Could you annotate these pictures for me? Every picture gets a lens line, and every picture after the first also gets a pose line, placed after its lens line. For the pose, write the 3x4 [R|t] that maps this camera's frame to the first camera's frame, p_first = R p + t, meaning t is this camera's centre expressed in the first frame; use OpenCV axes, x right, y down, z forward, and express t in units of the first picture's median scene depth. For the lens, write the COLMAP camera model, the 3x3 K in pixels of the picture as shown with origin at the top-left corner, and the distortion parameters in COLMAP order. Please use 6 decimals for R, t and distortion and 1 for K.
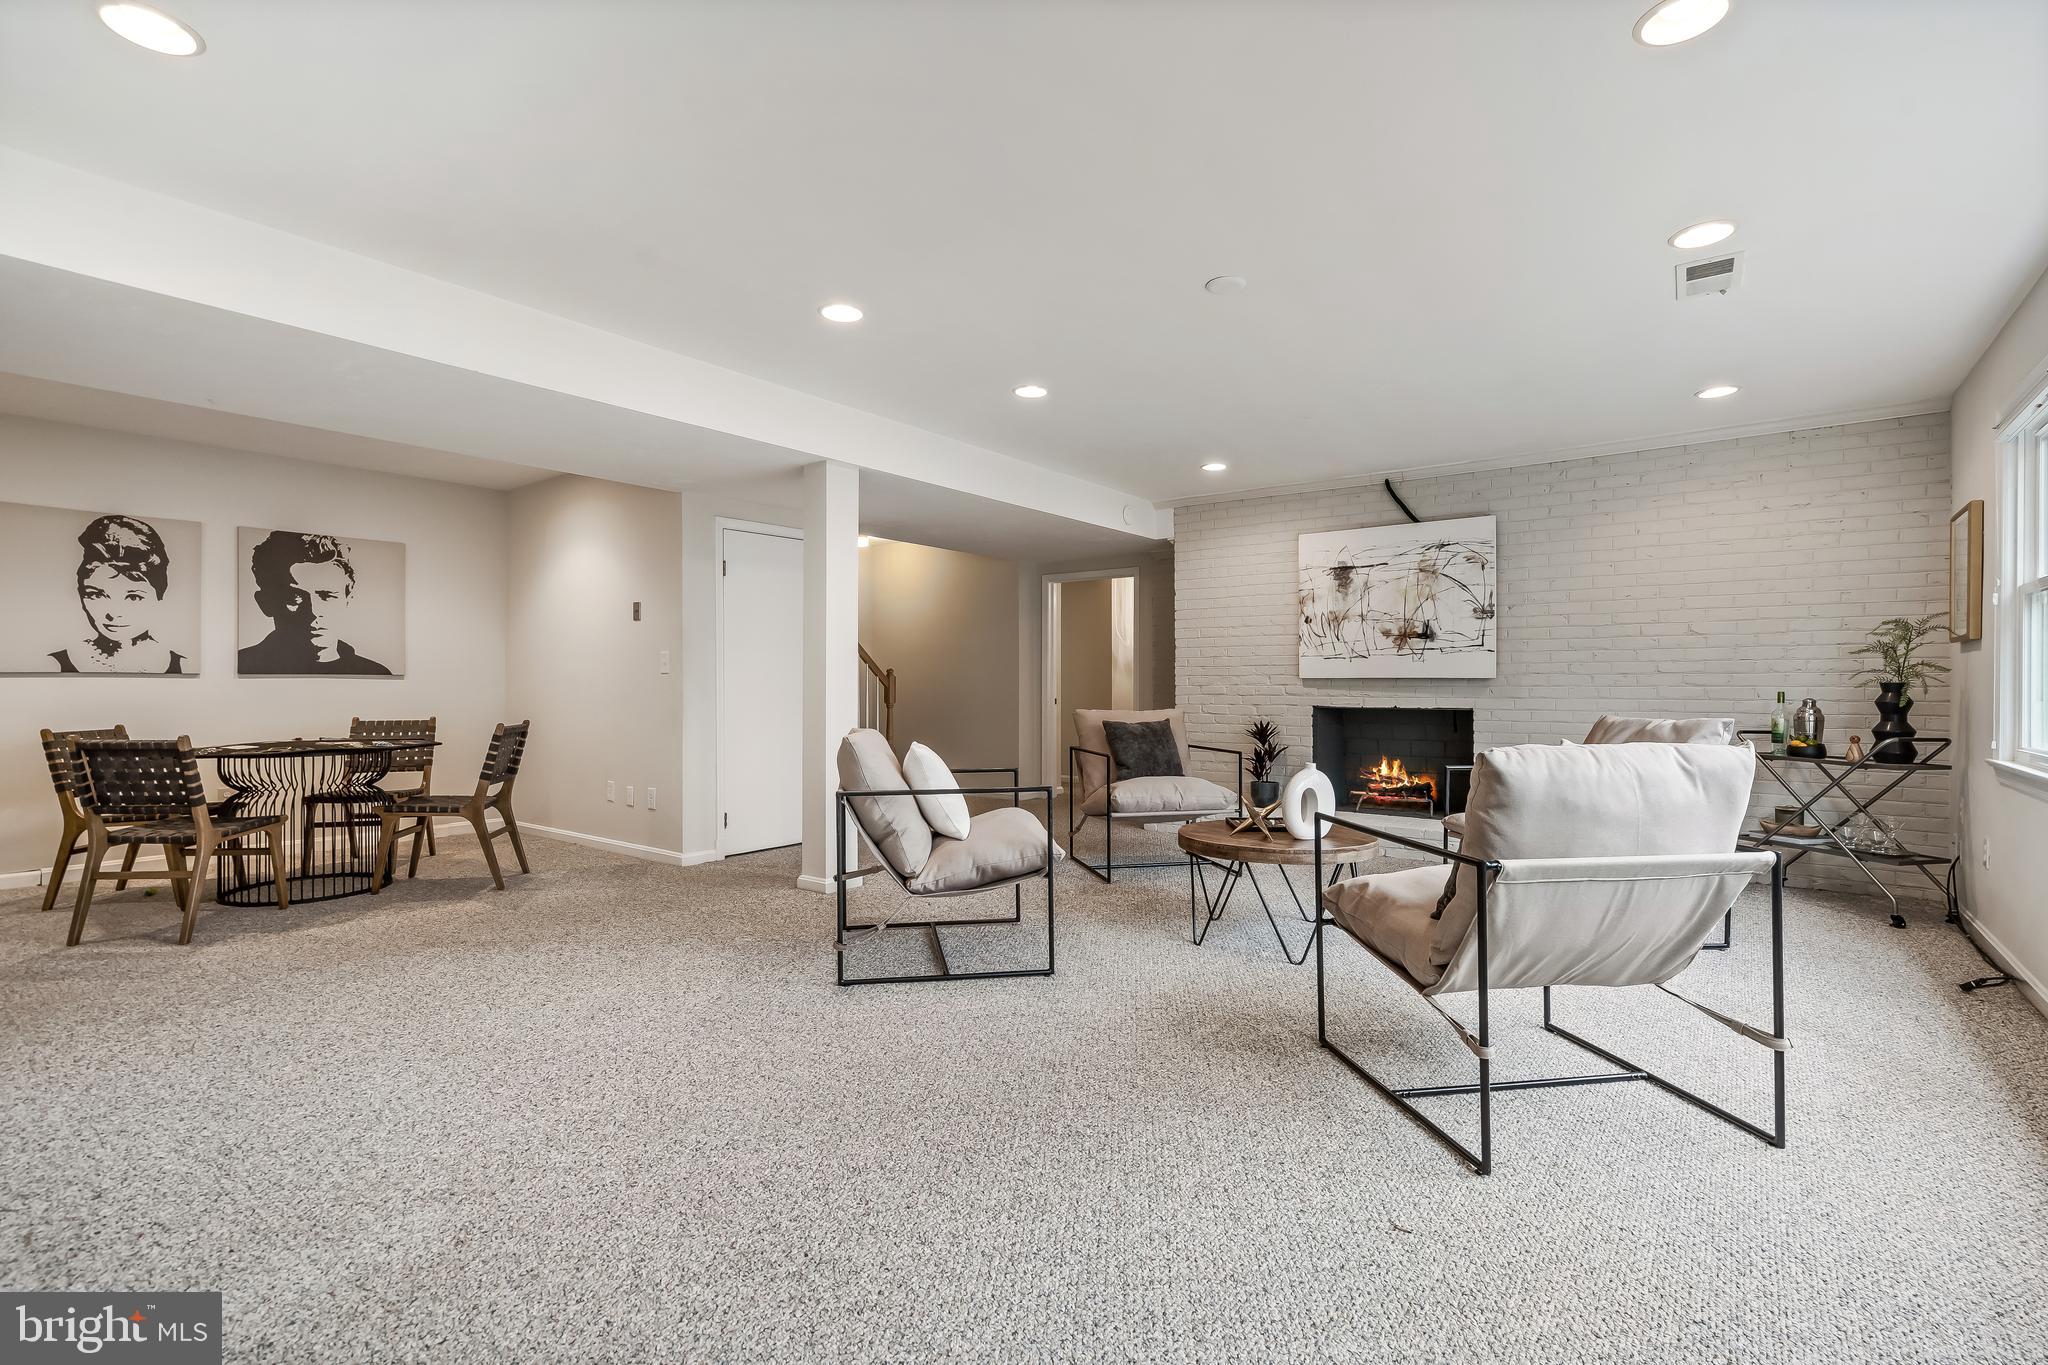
lens RADIAL K [[930.2, 0, 1016.8], [0, 930.2, 678.1], [0, 0, 1]] dist [0.000957, 0.000338]
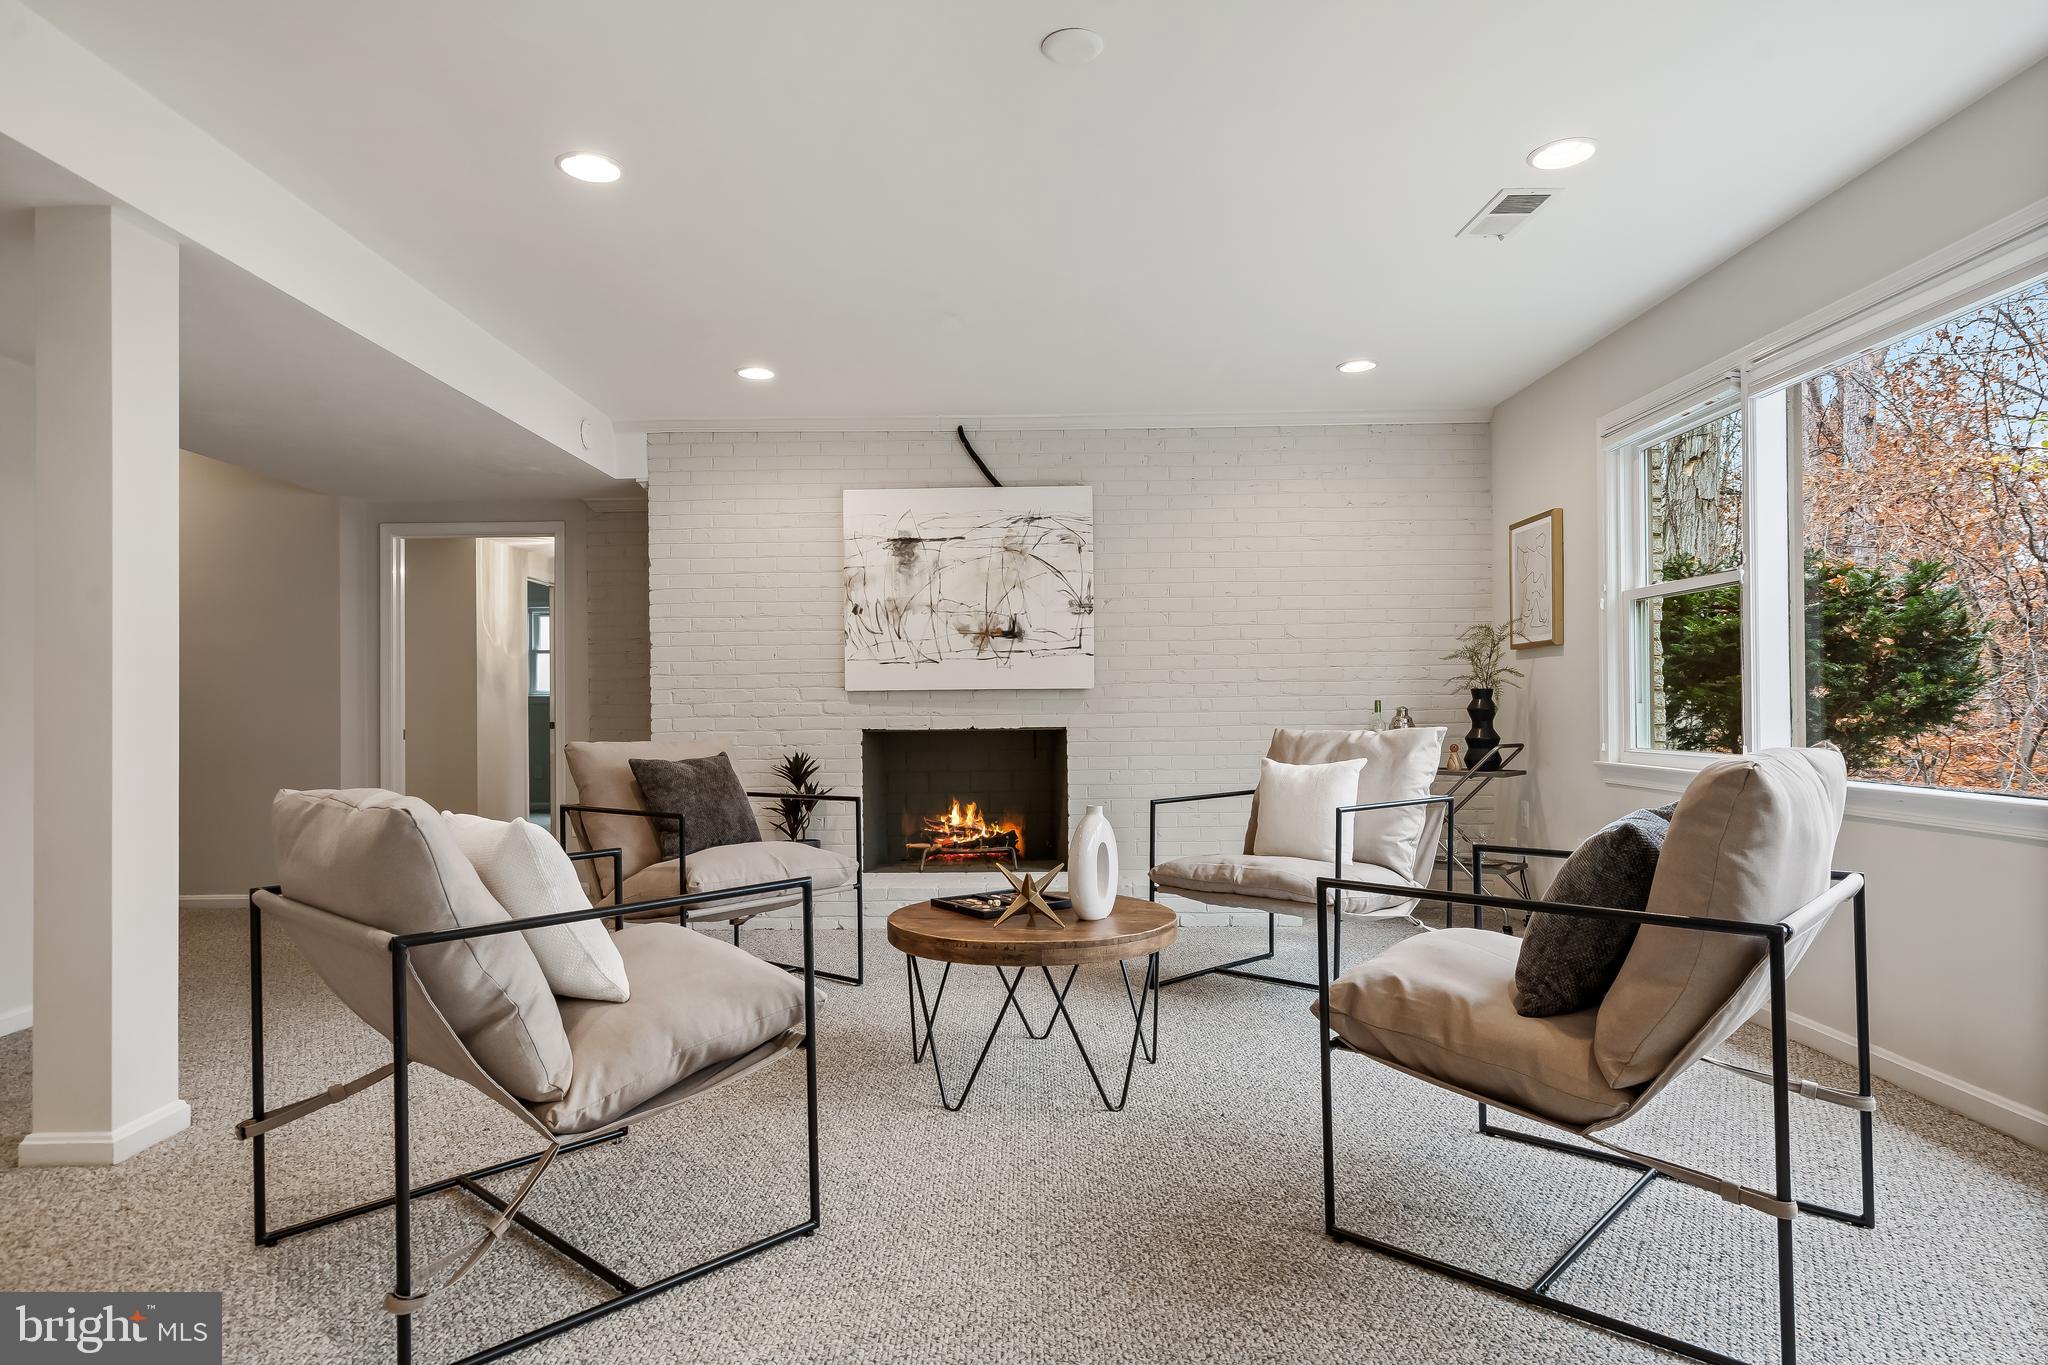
lens RADIAL K [[1205.0, 0, 1012.8], [0, 1205.0, 678.7], [0, 0, 1]] dist [0.017492, 0.000720]
pose [[0.801178, 0.002521, 0.598420, -0.162820], [0.009365, 0.999816, -0.016749, 0.008201], [-0.598352, 0.019023, 0.801007, 0.207613]]
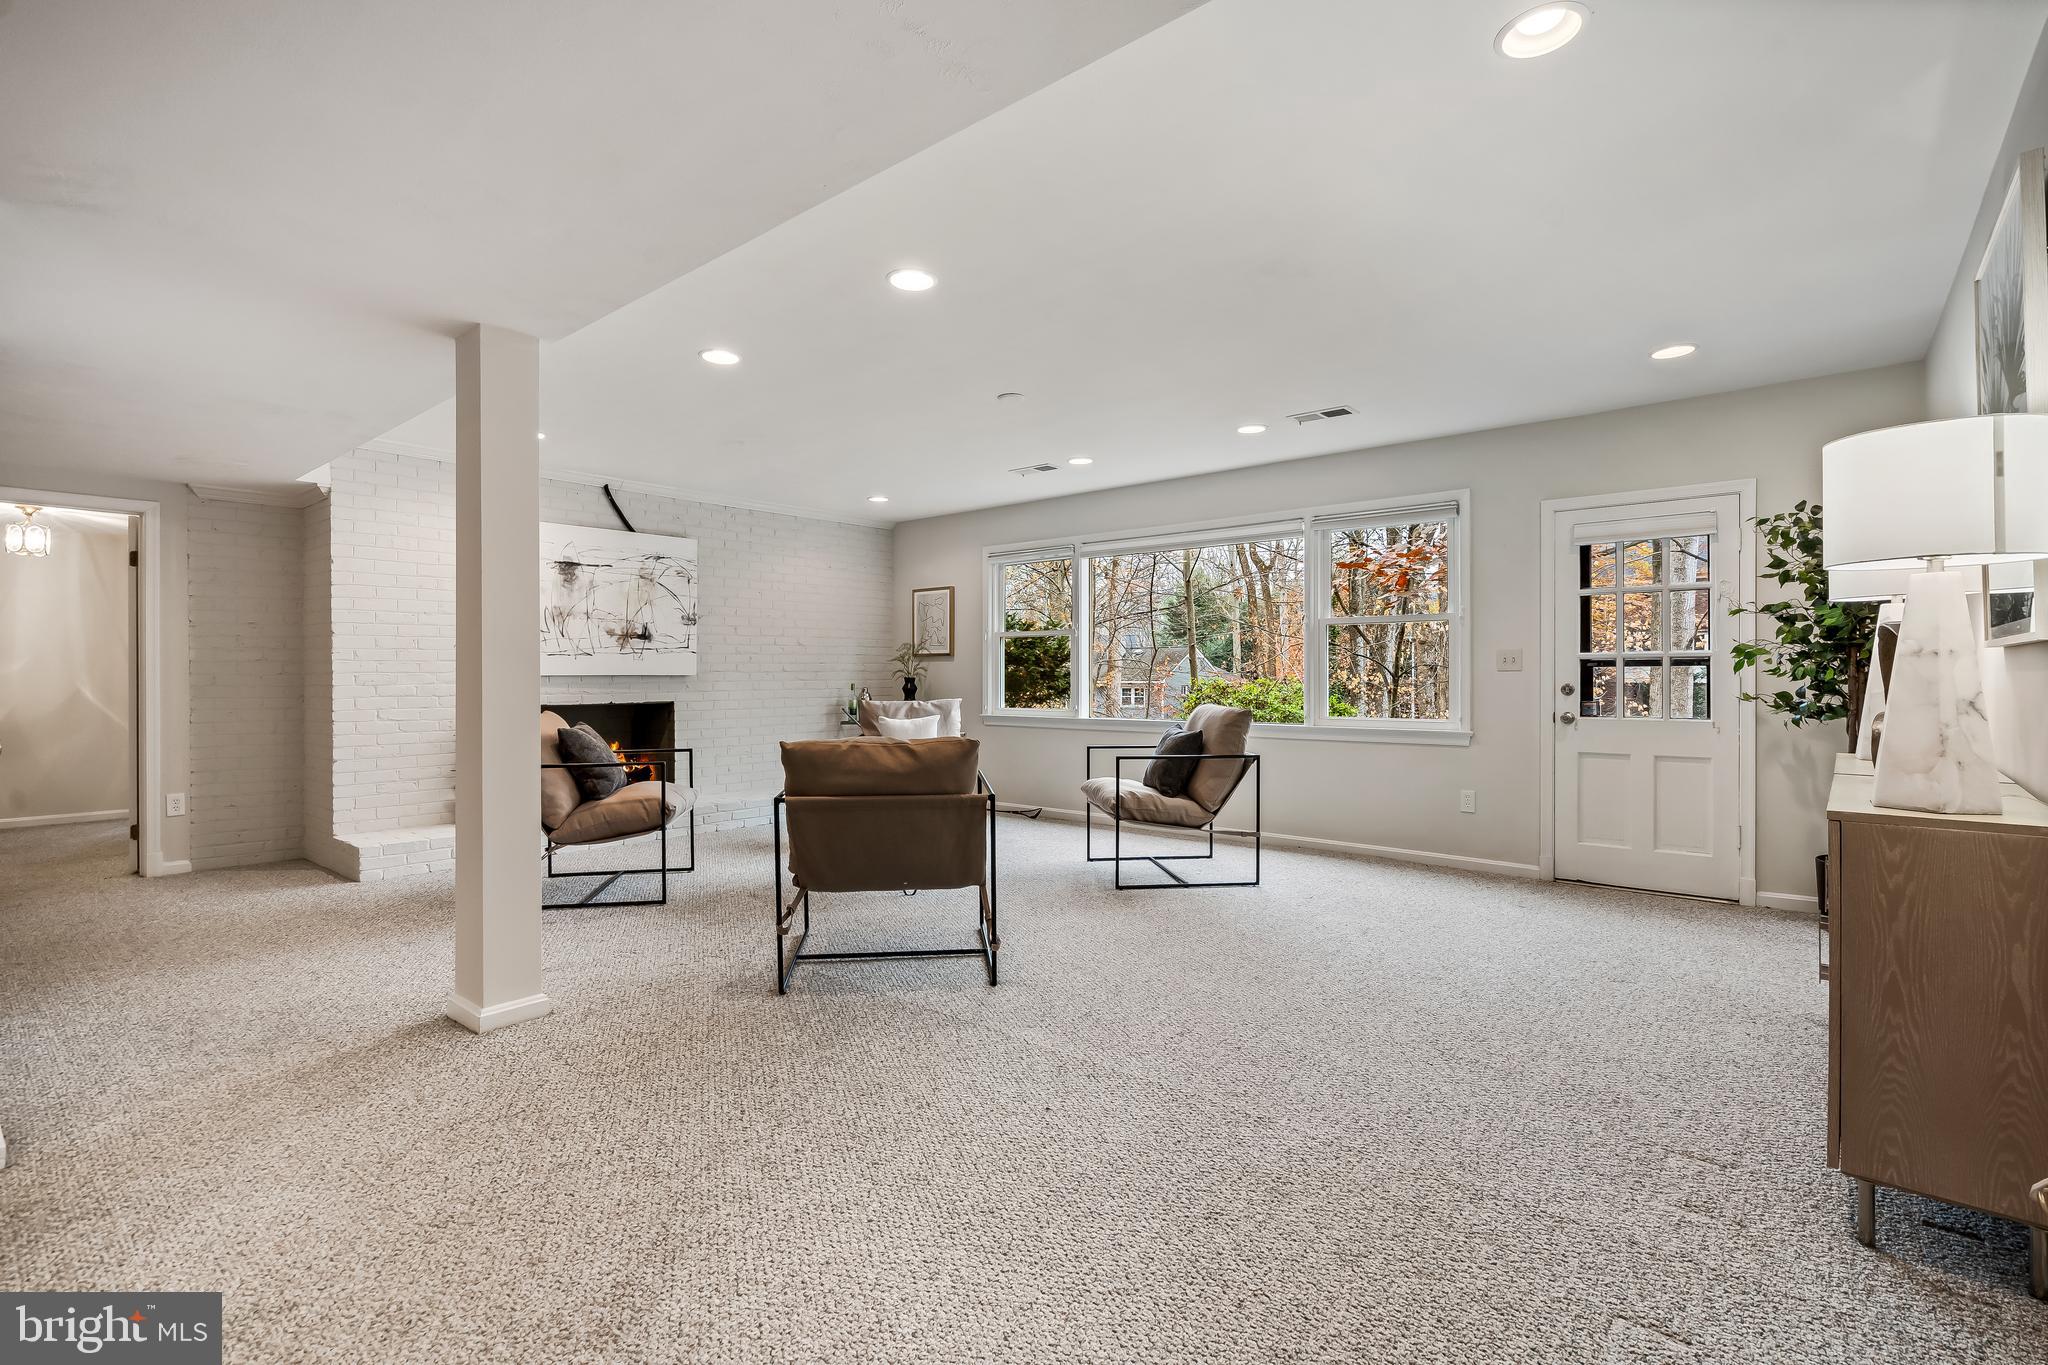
lens RADIAL K [[920.8, 0, 1024.0], [0, 920.8, 682.5], [0, 0, 1]] dist [-0.007312, -0.000101]
pose [[0.053945, -0.009970, 0.998494, -0.644701], [-0.000176, 0.999950, 0.009994, -0.002592], [-0.998544, -0.000715, 0.053941, 0.508926]]
